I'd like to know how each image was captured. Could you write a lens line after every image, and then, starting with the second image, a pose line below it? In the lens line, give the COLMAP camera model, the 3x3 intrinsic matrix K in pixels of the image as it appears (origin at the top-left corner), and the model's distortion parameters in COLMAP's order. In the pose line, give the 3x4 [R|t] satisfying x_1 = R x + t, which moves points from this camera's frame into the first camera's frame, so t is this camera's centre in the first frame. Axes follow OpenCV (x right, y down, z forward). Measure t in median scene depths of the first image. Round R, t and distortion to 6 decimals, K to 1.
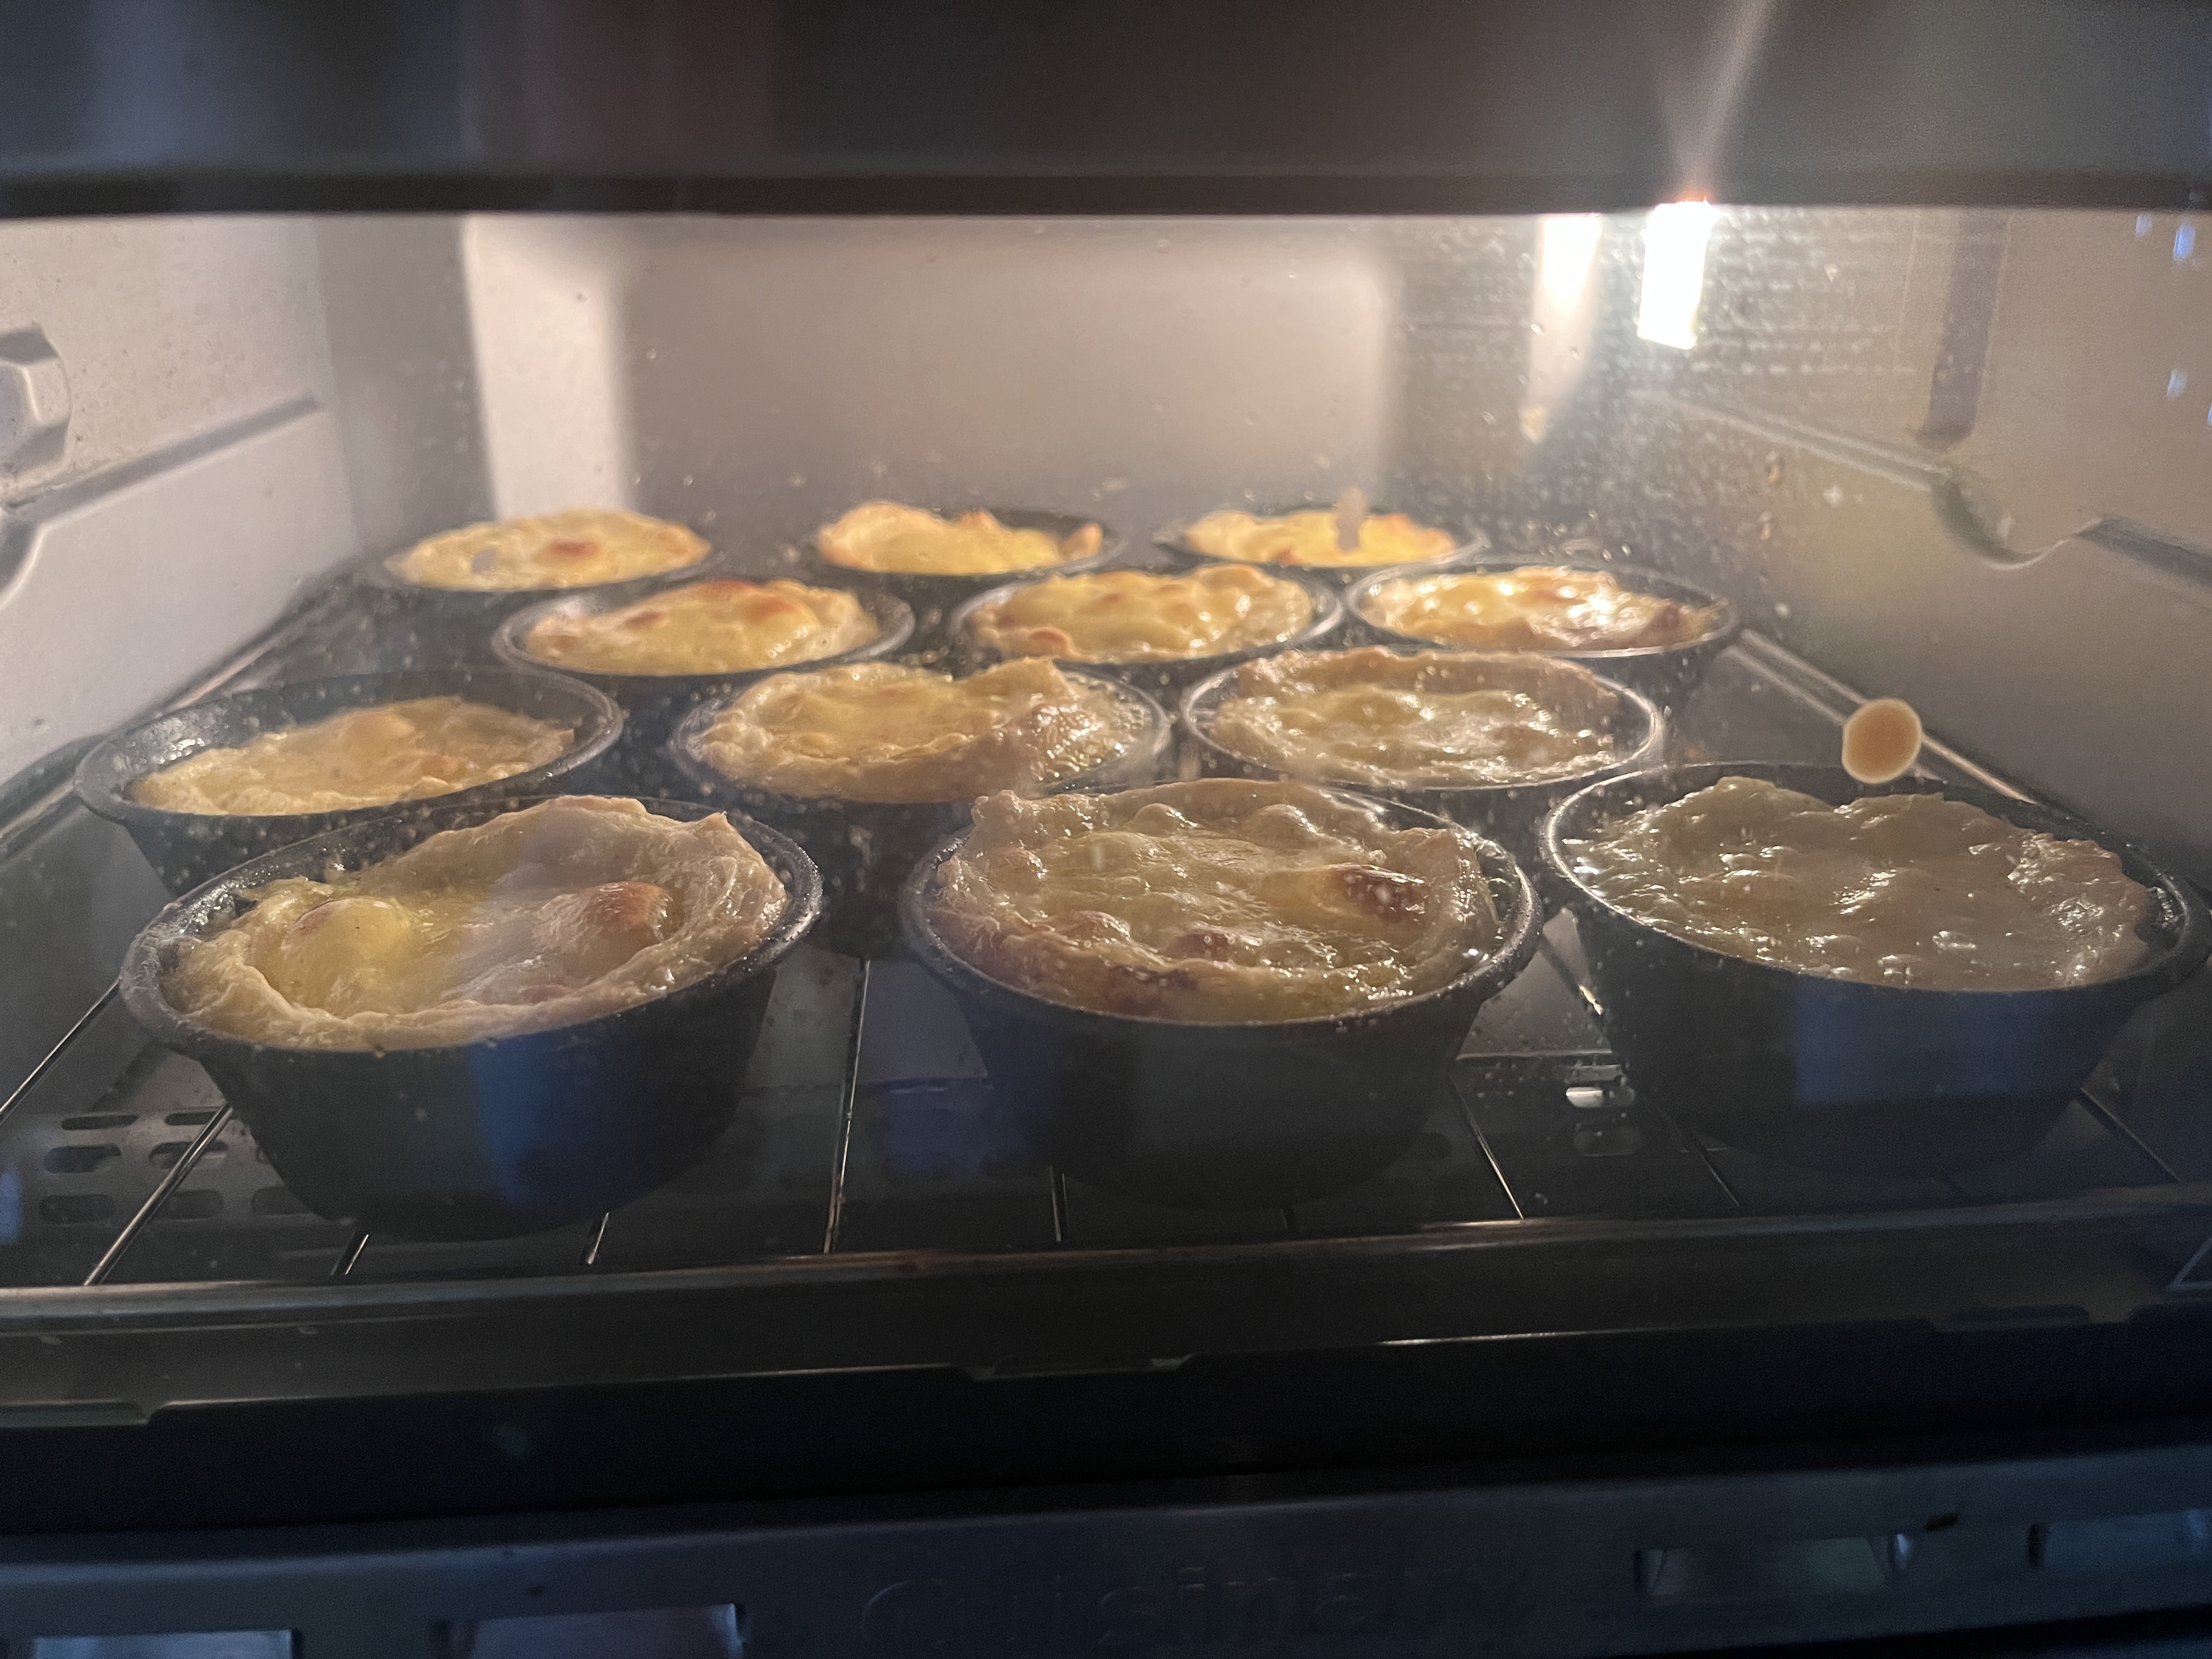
lens RADIAL K [[1749.9, 0, 1092.8], [0, 1749.9, 831.6], [0, 0, 1]] dist [0.000351, -0.032305]
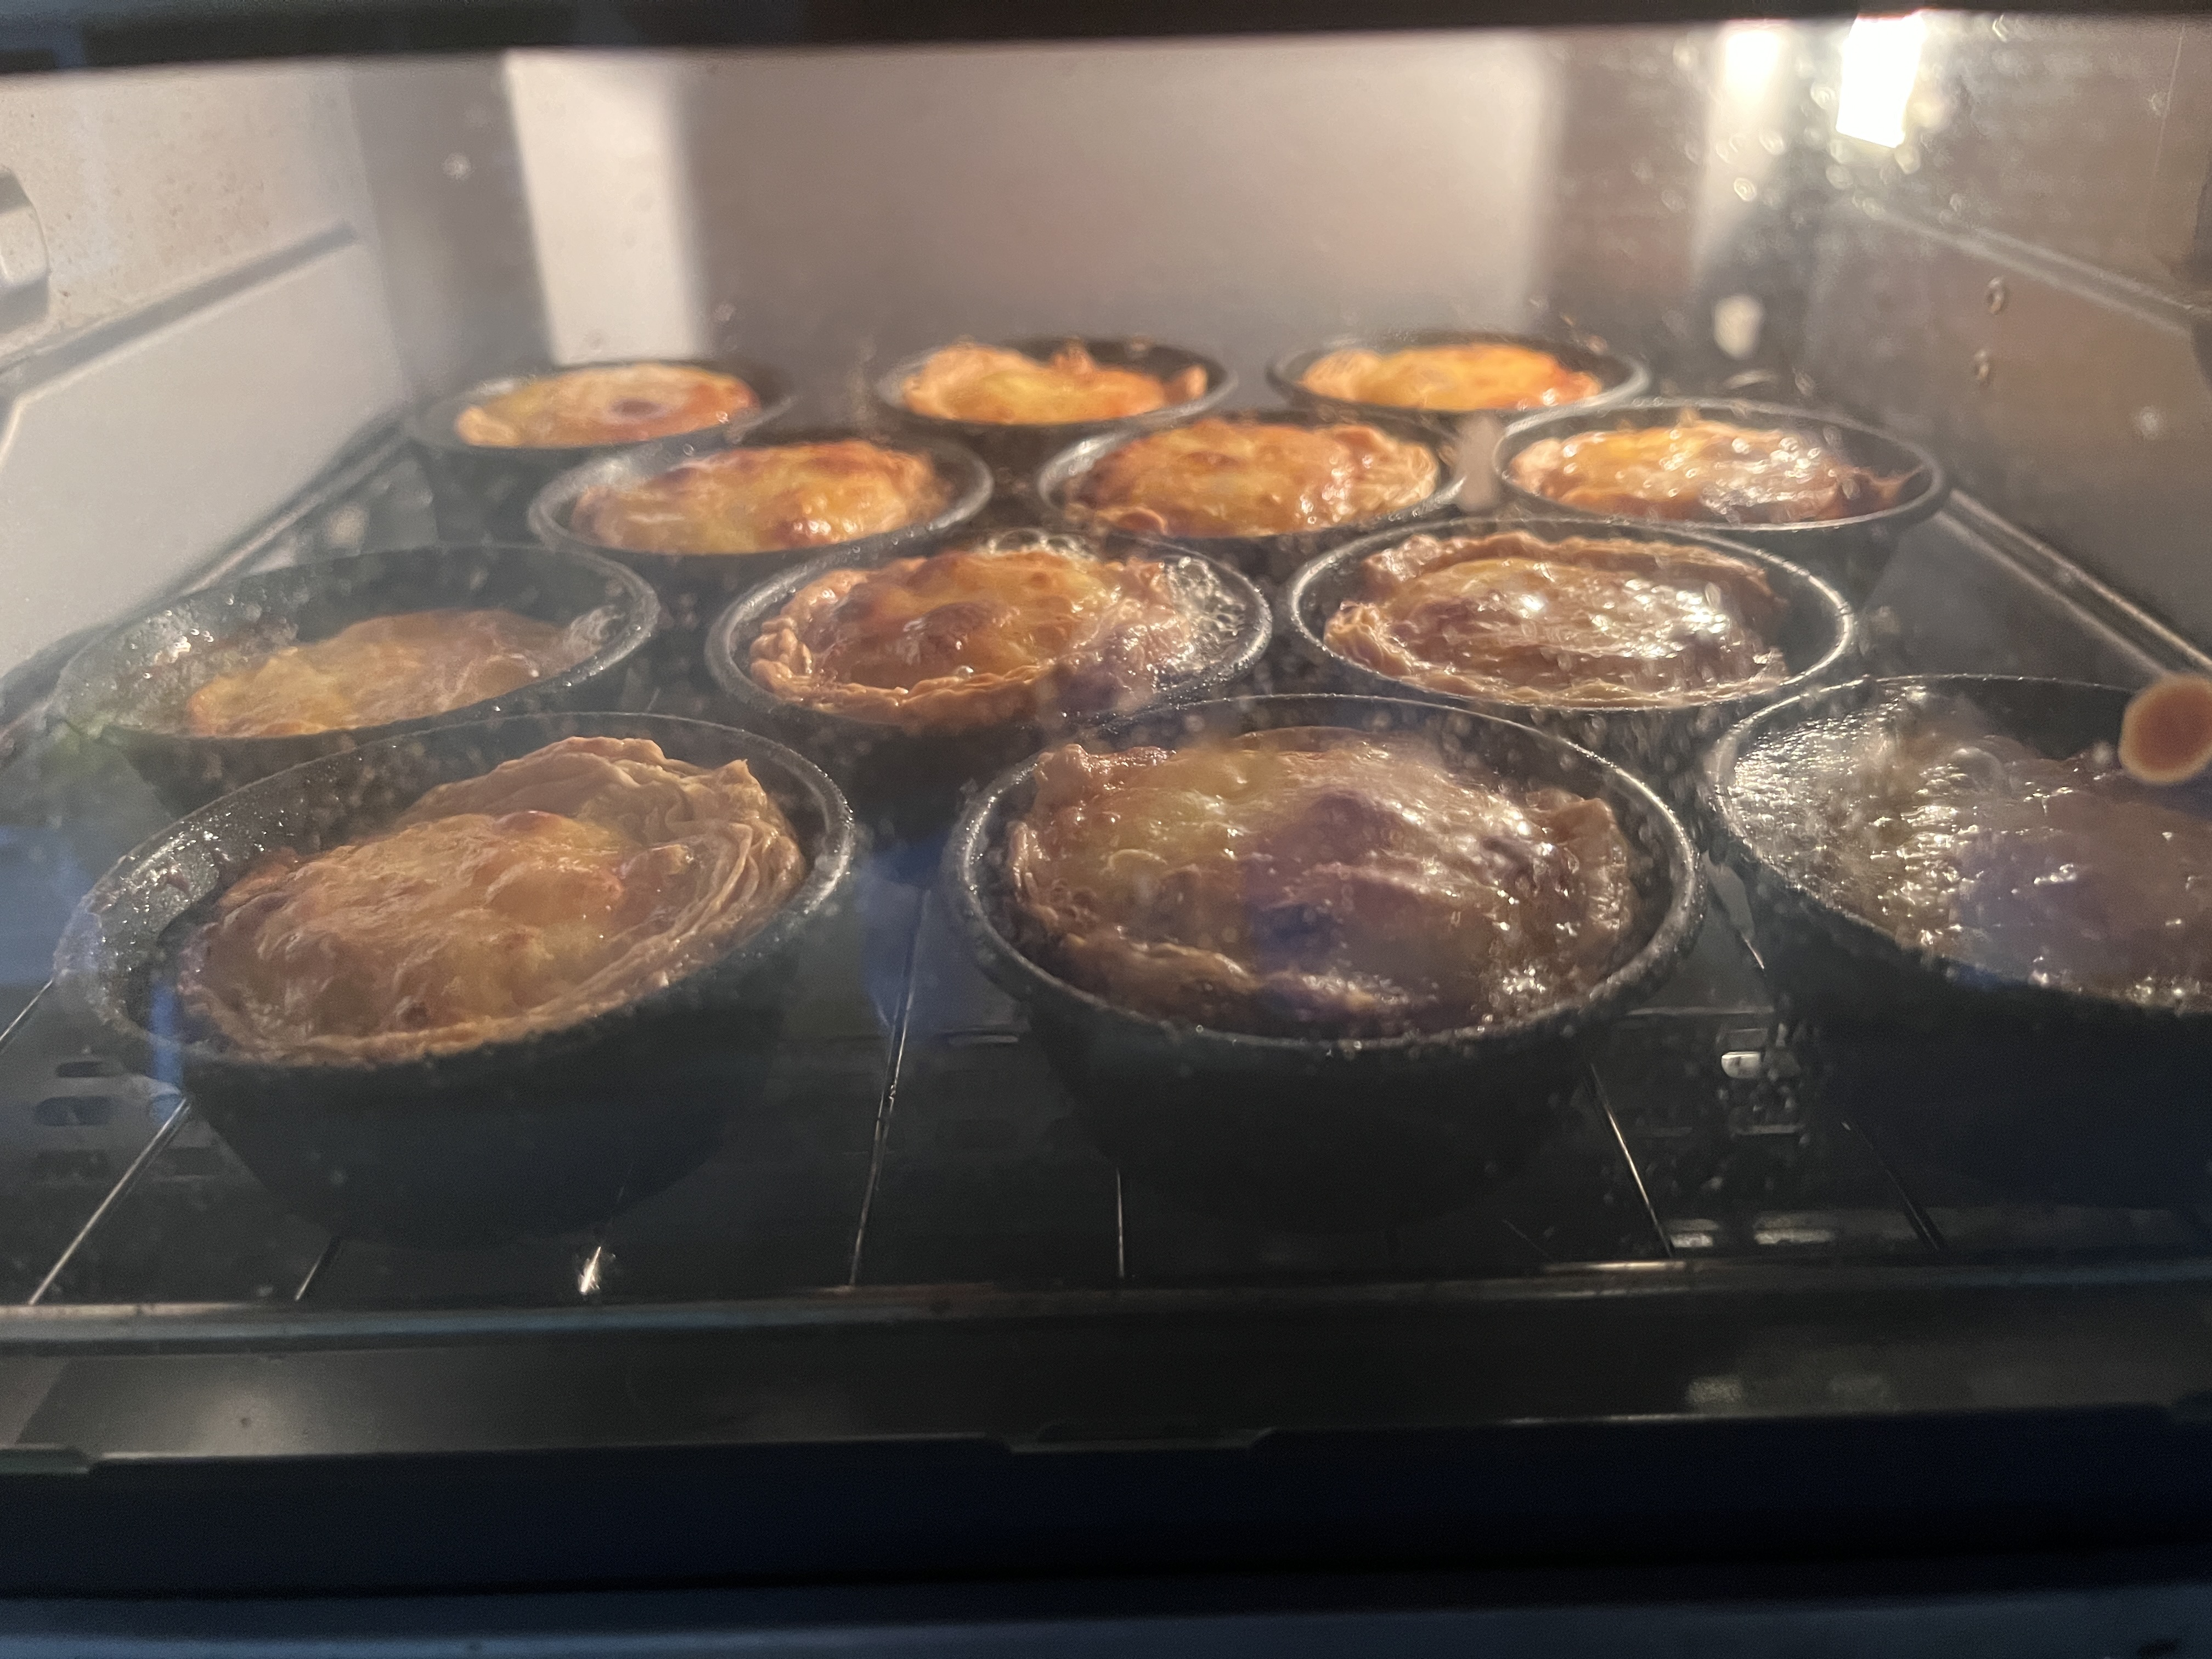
lens RADIAL K [[1749.9, 0, 1092.8], [0, 1749.9, 831.6], [0, 0, 1]] dist [0.000351, -0.032305]
pose [[0.997384, 0.012393, -0.071211, 0.018512], [-0.004233, 0.993515, 0.113618, -0.057323], [0.072157, -0.113020, 0.990969, 0.121249]]
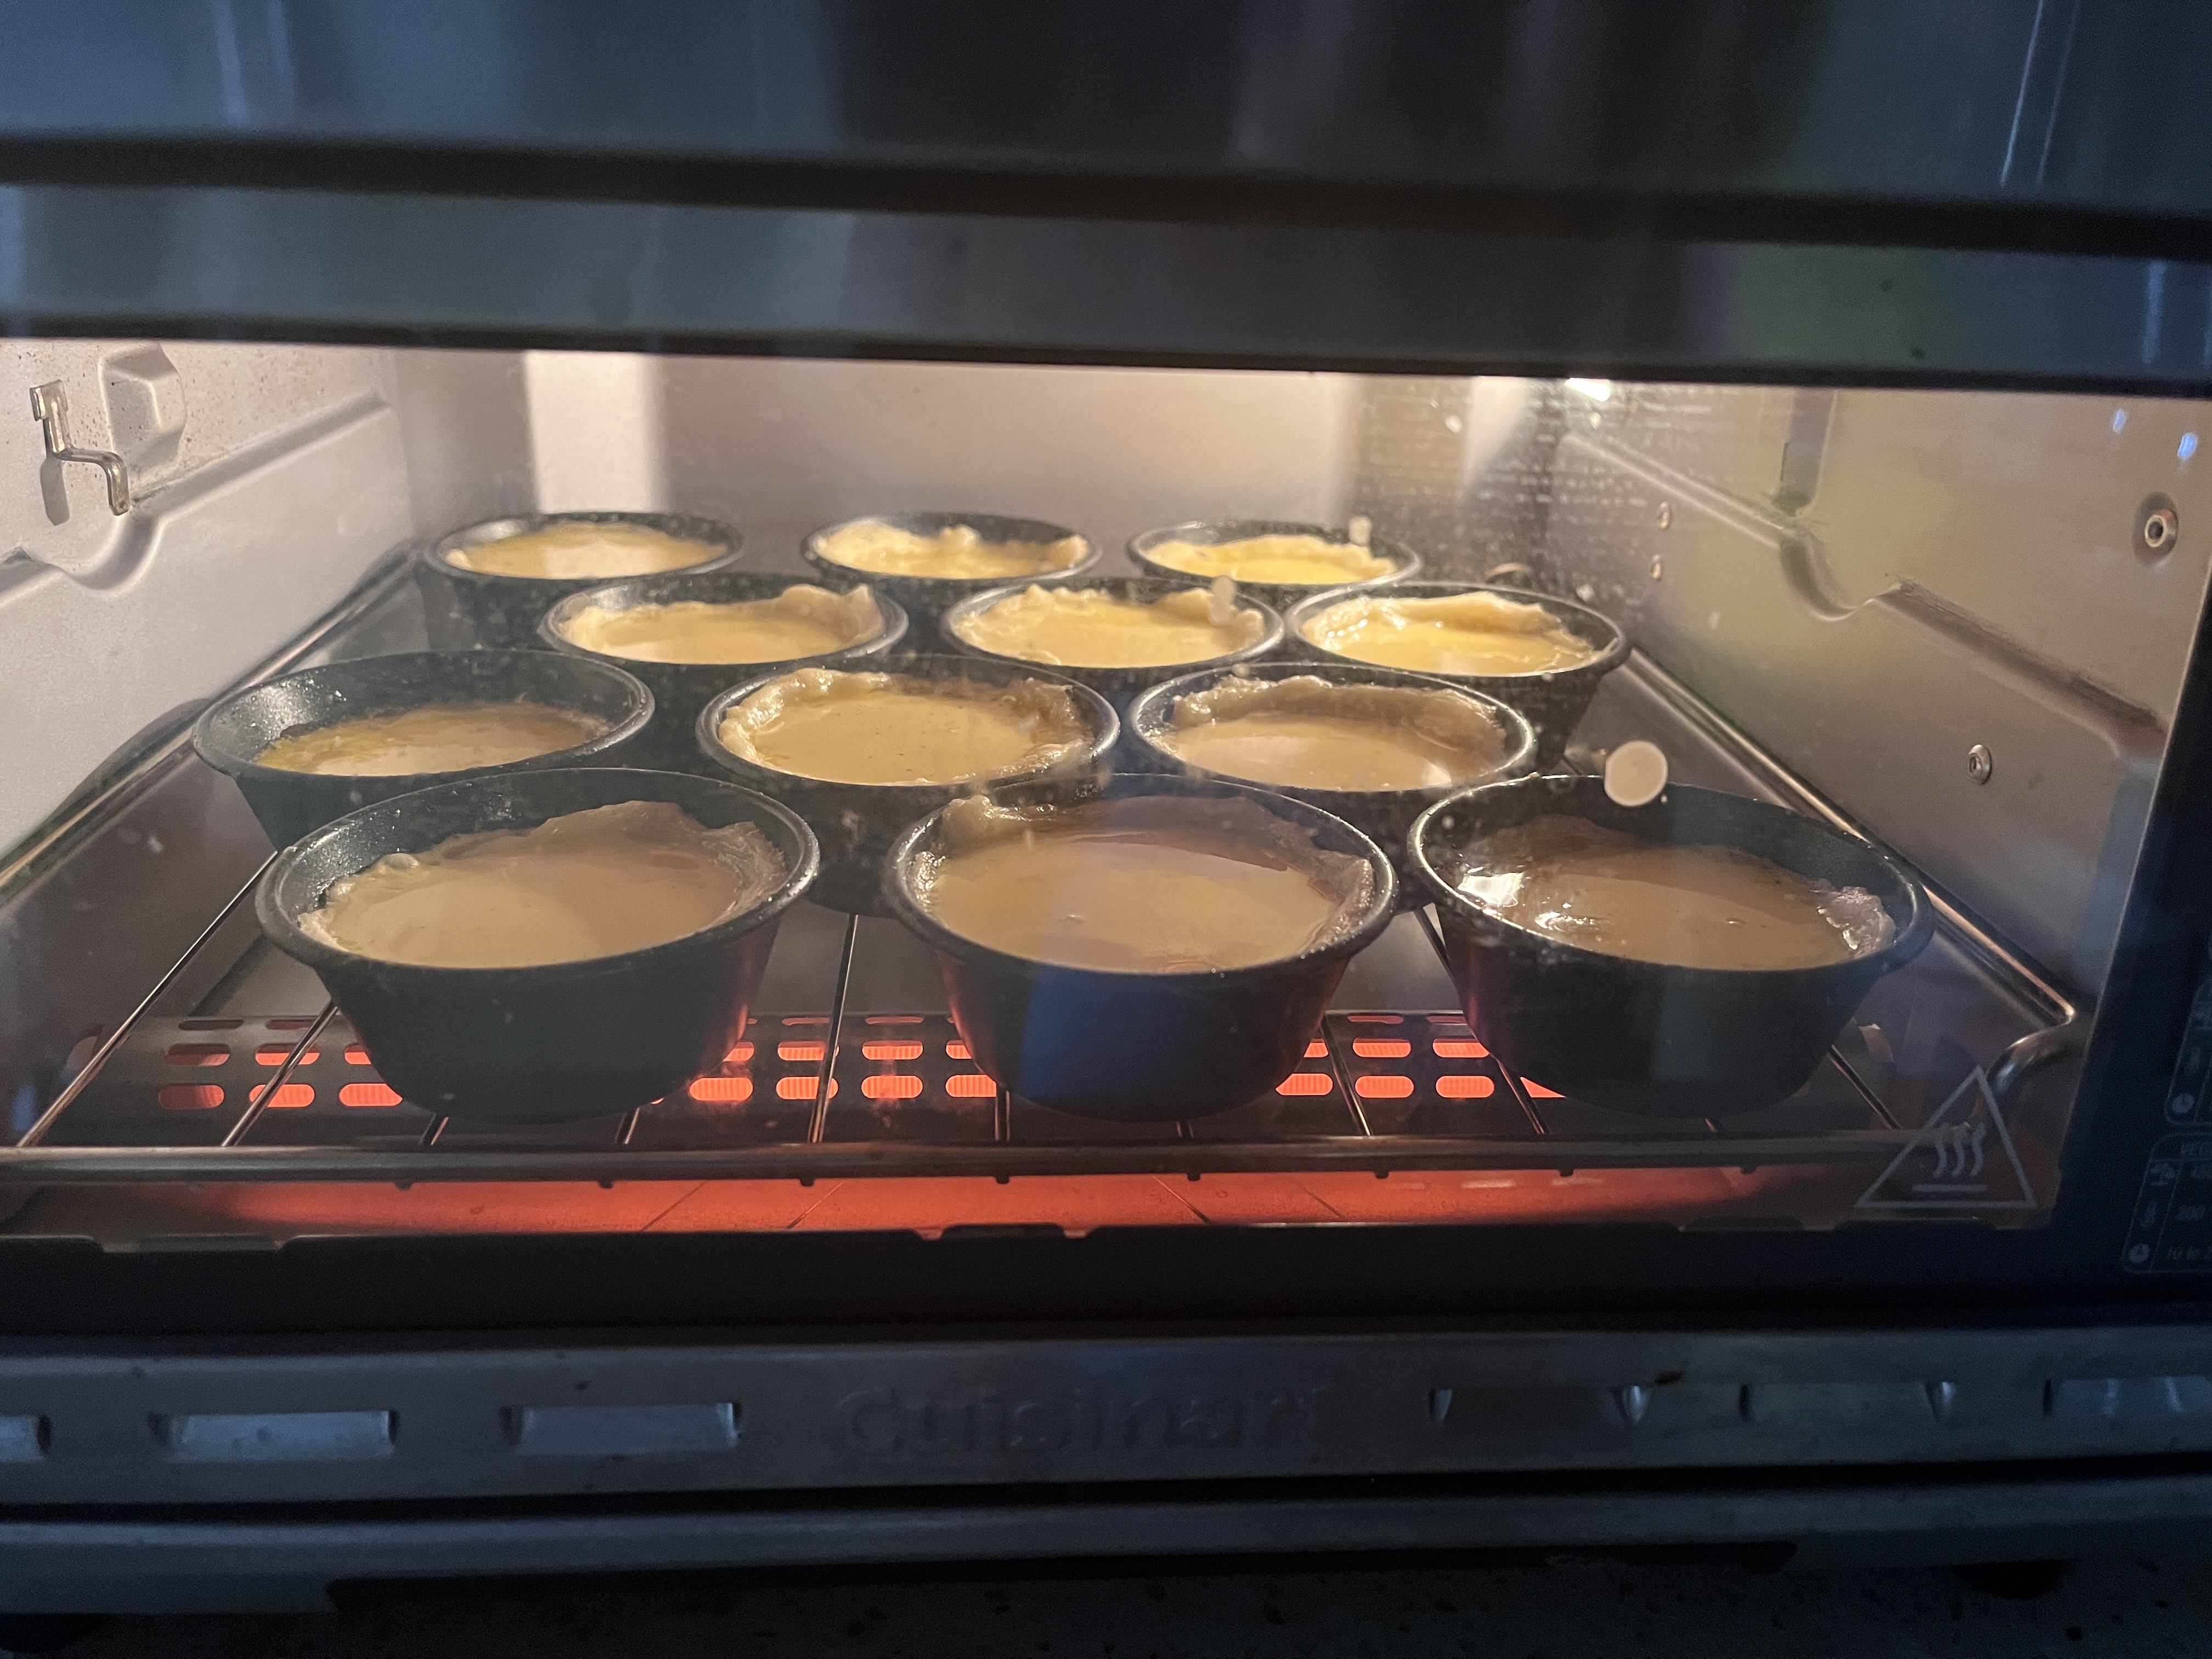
lens RADIAL K [[1711.7, 0, 1106.0], [0, 1711.7, 829.5], [0, 0, 1]] dist [0.007776, 0.002292]
pose [[0.999230, 0.037694, 0.010912, 0.025311], [-0.037863, 0.999158, 0.015769, -0.008951], [-0.010308, -0.016170, 0.999816, -0.161704]]
